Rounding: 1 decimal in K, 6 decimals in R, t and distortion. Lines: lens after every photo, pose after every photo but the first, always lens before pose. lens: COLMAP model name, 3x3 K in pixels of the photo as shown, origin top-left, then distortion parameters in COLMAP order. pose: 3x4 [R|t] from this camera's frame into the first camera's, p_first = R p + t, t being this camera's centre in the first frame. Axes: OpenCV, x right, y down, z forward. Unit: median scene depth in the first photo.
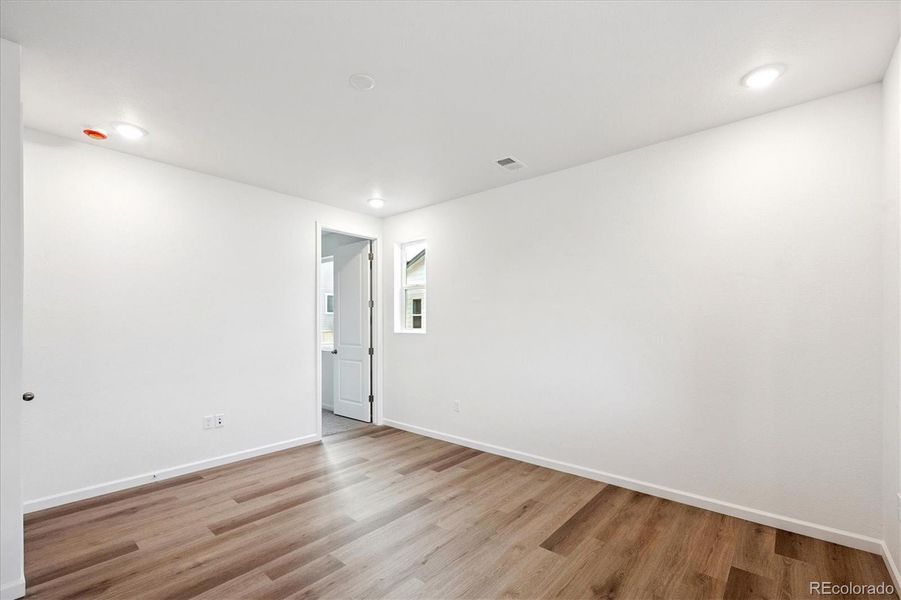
lens RADIAL K [[384.6, 0, 450.6], [0, 384.6, 325.1], [0, 0, 1]] dist [-0.000178, -0.000122]
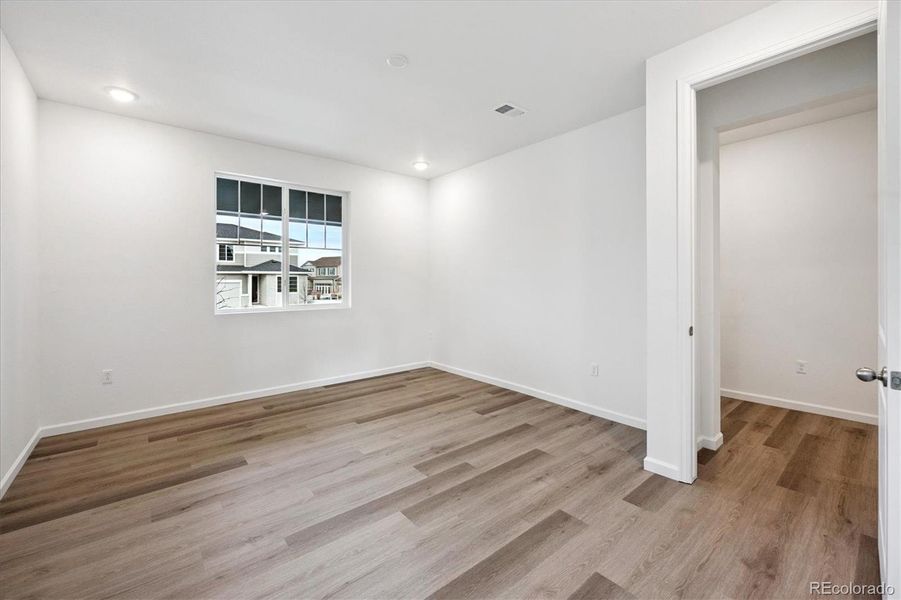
lens RADIAL K [[372.0, 0, 450.1], [0, 372.0, 279.6], [0, 0, 1]] dist [0.000043, -0.000007]
pose [[-0.988460, 0.004934, 0.151405, -0.513962], [0.004835, 0.999988, -0.001027, 0.029281], [-0.151408, -0.000283, -0.988471, 1.933364]]
